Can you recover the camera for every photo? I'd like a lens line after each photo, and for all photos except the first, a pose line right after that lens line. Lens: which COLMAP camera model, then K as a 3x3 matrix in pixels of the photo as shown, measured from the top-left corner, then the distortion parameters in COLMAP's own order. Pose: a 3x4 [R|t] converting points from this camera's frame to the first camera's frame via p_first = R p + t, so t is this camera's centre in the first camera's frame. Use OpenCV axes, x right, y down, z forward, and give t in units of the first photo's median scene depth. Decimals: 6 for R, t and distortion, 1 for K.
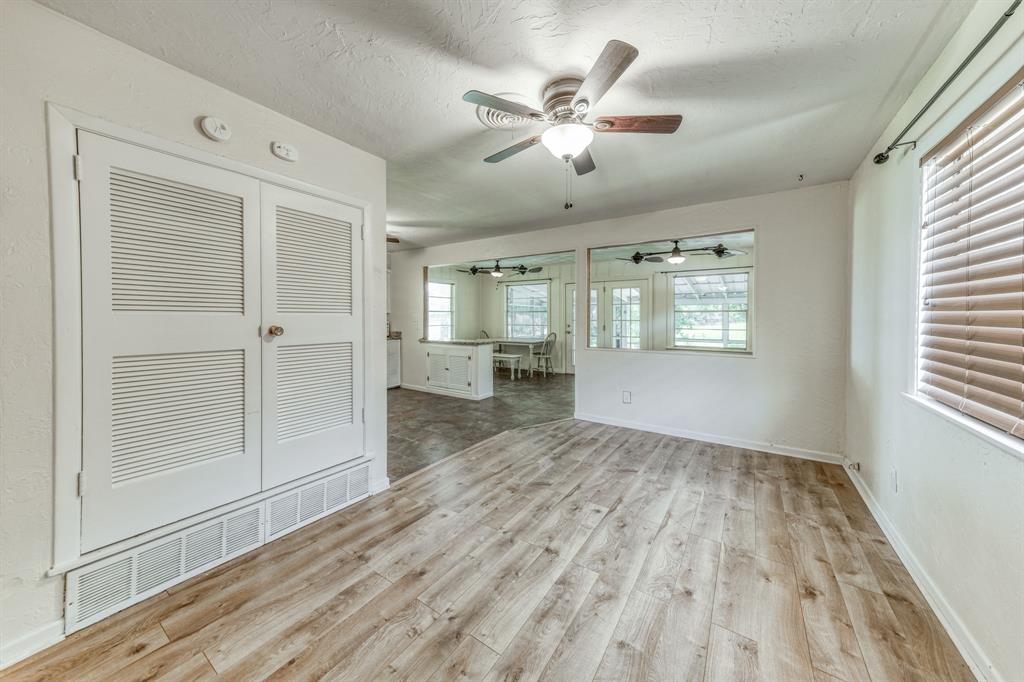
lens RADIAL K [[348.9, 0, 511.1], [0, 348.9, 325.5], [0, 0, 1]] dist [0.006147, 0.003499]
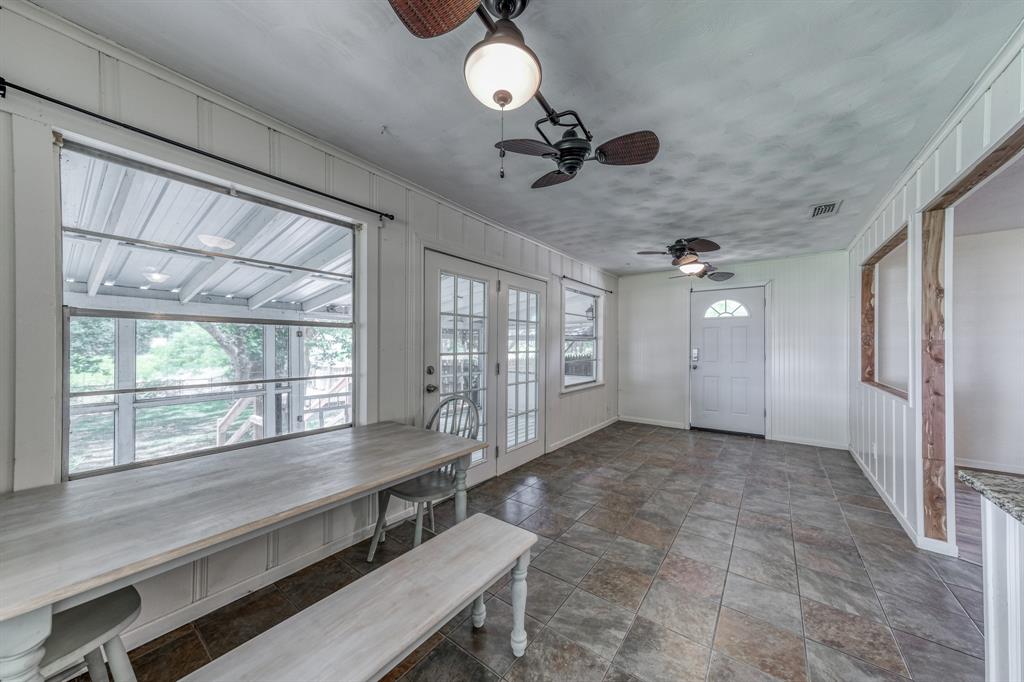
lens RADIAL K [[348.9, 0, 518.5], [0, 348.9, 347.4], [0, 0, 1]] dist [0.006147, 0.003499]
pose [[0.027035, -0.004673, 0.999624, -0.471959], [0.026856, 0.999632, 0.003947, -0.056879], [-0.999274, 0.026739, 0.027150, 2.341517]]
